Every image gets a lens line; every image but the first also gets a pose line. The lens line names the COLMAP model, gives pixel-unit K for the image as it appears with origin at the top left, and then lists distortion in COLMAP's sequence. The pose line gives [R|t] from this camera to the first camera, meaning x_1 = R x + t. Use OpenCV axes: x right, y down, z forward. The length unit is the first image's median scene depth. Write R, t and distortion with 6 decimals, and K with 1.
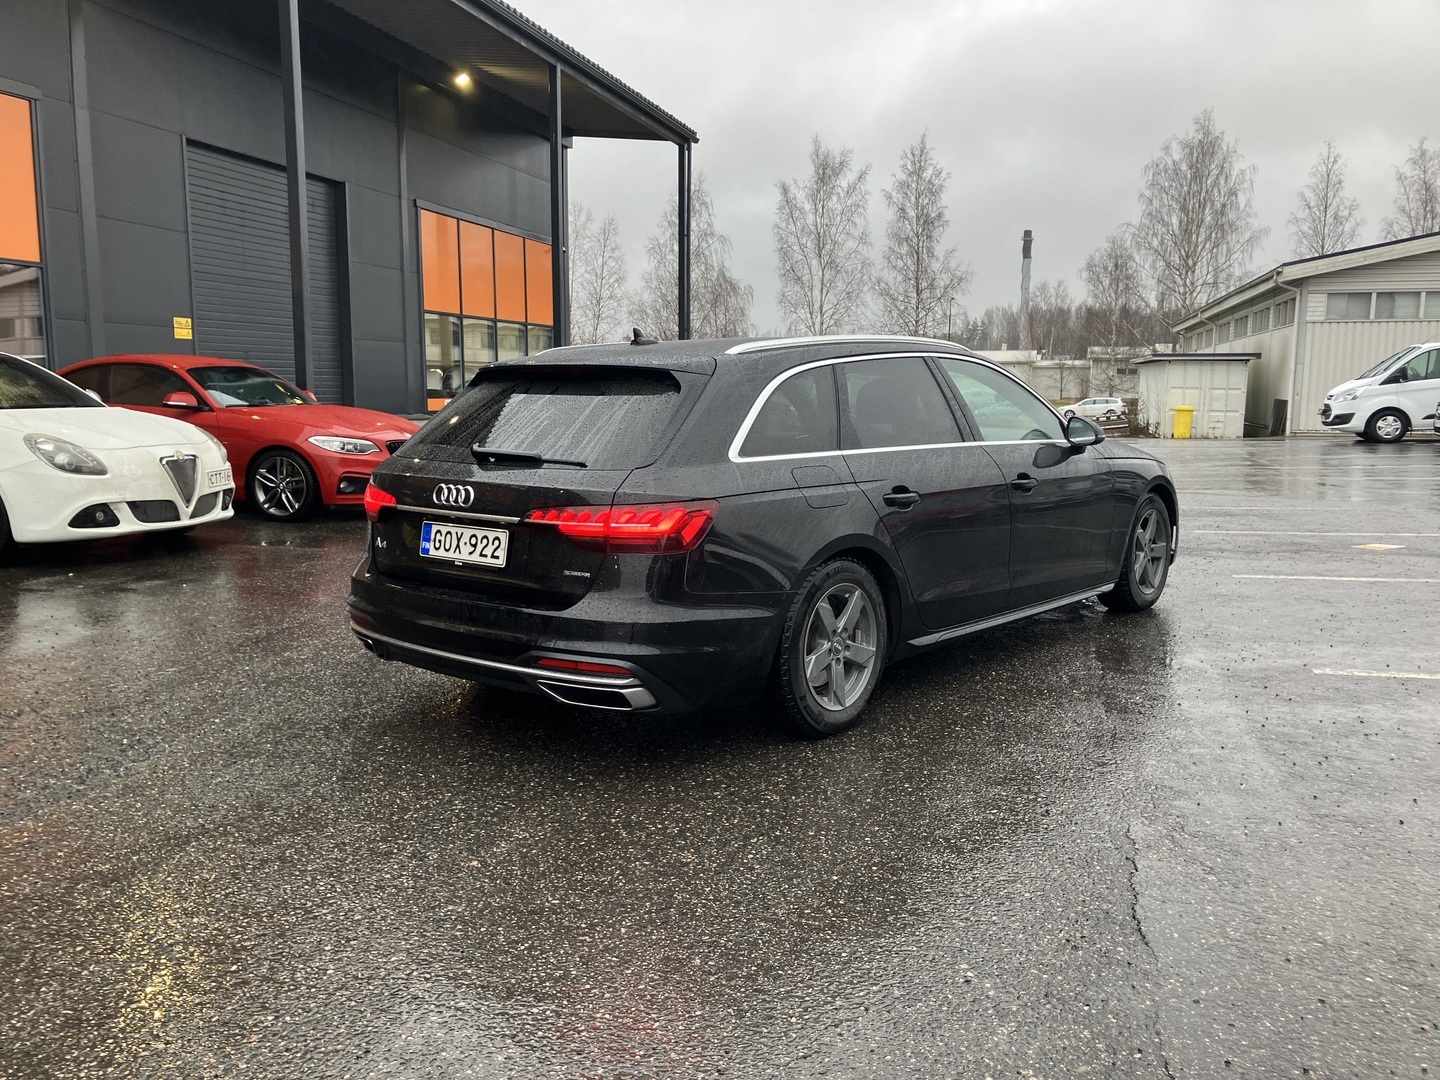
lens RADIAL K [[1155.4, 0, 720.0], [0, 1155.4, 540.0], [0, 0, 1]] dist [0.012475, 0.003948]
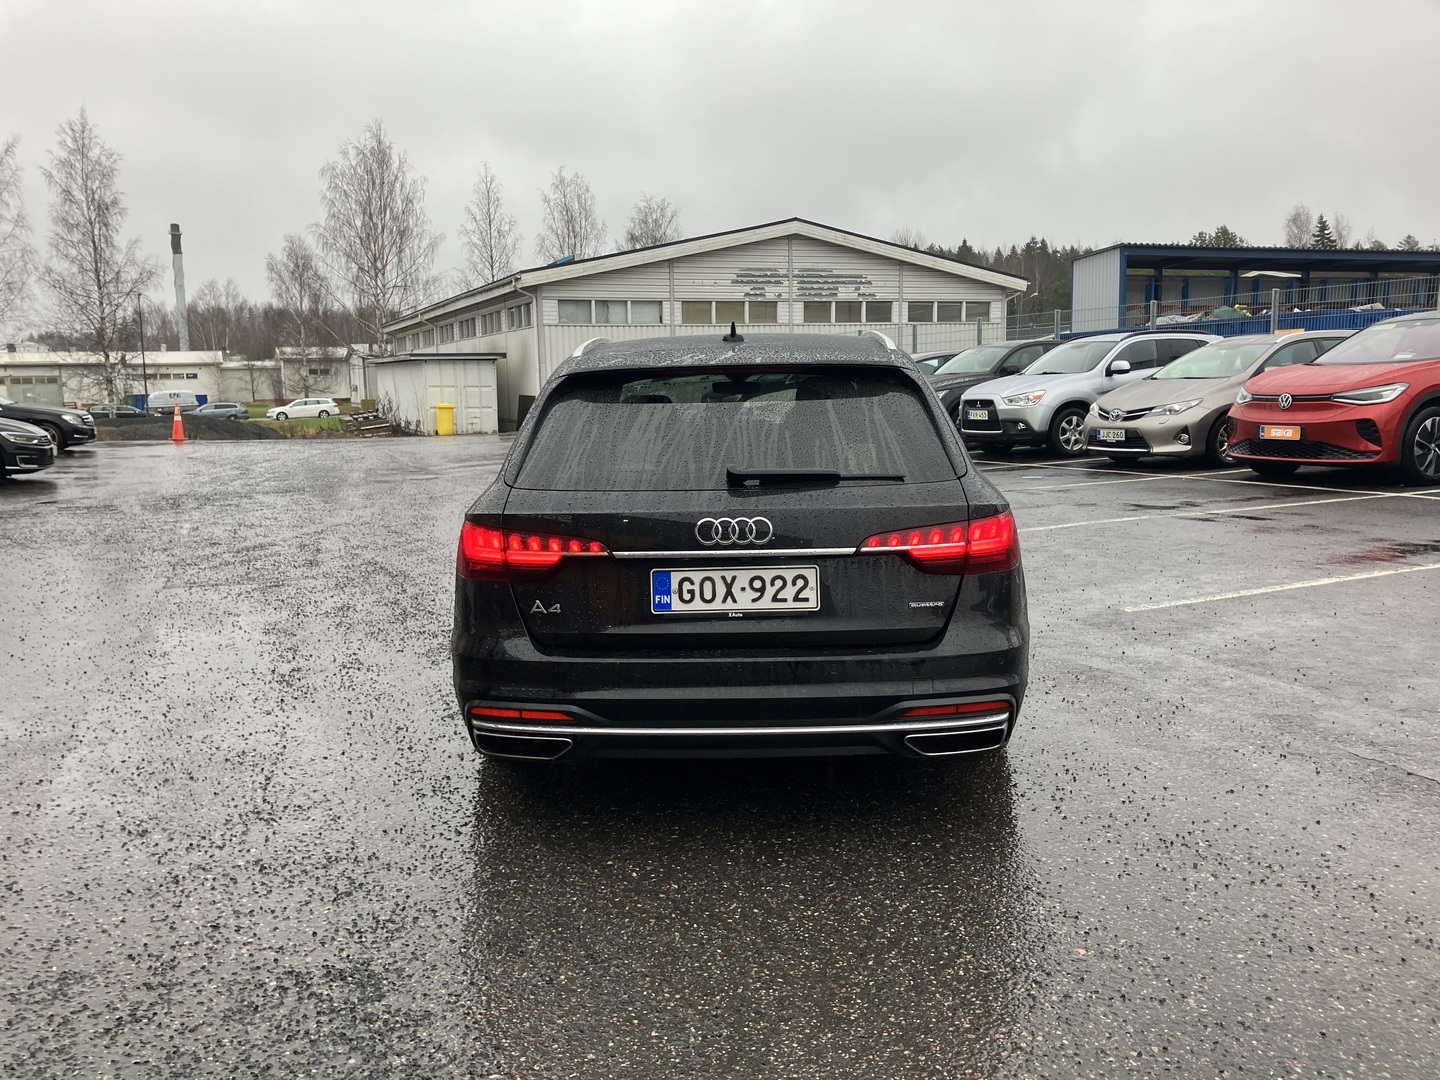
lens RADIAL K [[1155.4, 0, 720.0], [0, 1155.4, 540.0], [0, 0, 1]] dist [0.012475, 0.003948]
pose [[0.792748, -0.102766, 0.600824, -0.701952], [0.103026, 0.994094, 0.034096, -0.058917], [-0.600779, 0.034871, 0.798654, 0.367488]]
